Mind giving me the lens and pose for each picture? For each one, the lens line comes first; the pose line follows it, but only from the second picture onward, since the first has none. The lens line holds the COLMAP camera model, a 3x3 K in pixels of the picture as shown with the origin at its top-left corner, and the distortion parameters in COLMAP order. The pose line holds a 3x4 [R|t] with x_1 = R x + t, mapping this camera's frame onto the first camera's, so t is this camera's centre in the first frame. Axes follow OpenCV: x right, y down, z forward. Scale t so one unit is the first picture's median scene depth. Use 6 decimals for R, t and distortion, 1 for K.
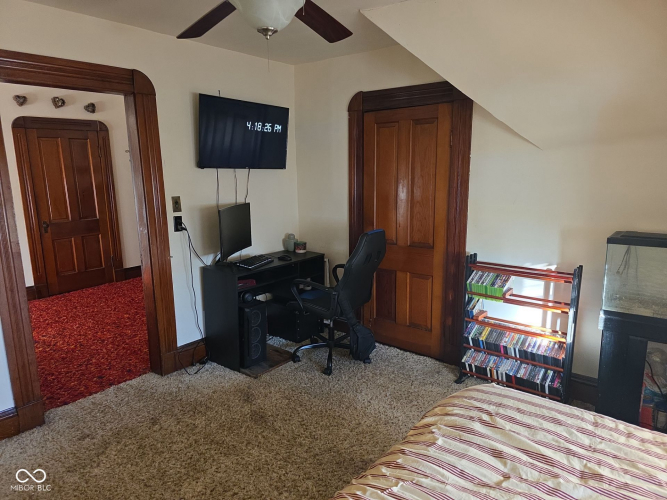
lens RADIAL K [[449.4, 0, 331.6], [0, 449.4, 254.0], [0, 0, 1]] dist [0.000170, -0.000144]
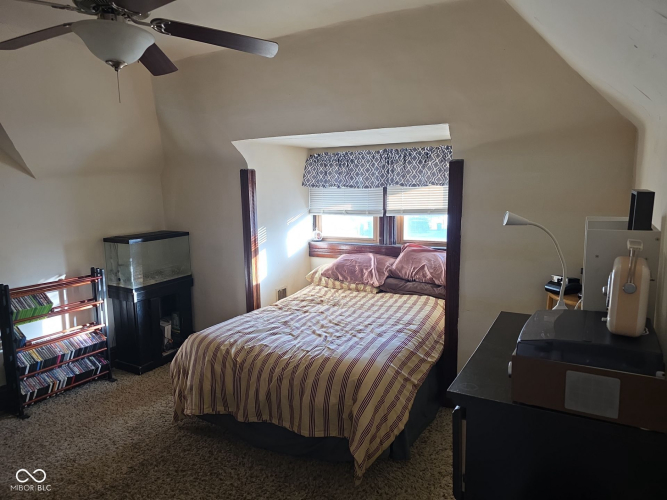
lens RADIAL K [[449.4, 0, 332.5], [0, 449.4, 249.7], [0, 0, 1]] dist [0.000170, -0.000144]
pose [[-0.186698, -0.126377, 0.974255, -0.801525], [0.190129, 0.968295, 0.162038, -0.098590], [-0.963844, 0.215486, -0.156751, 0.494194]]
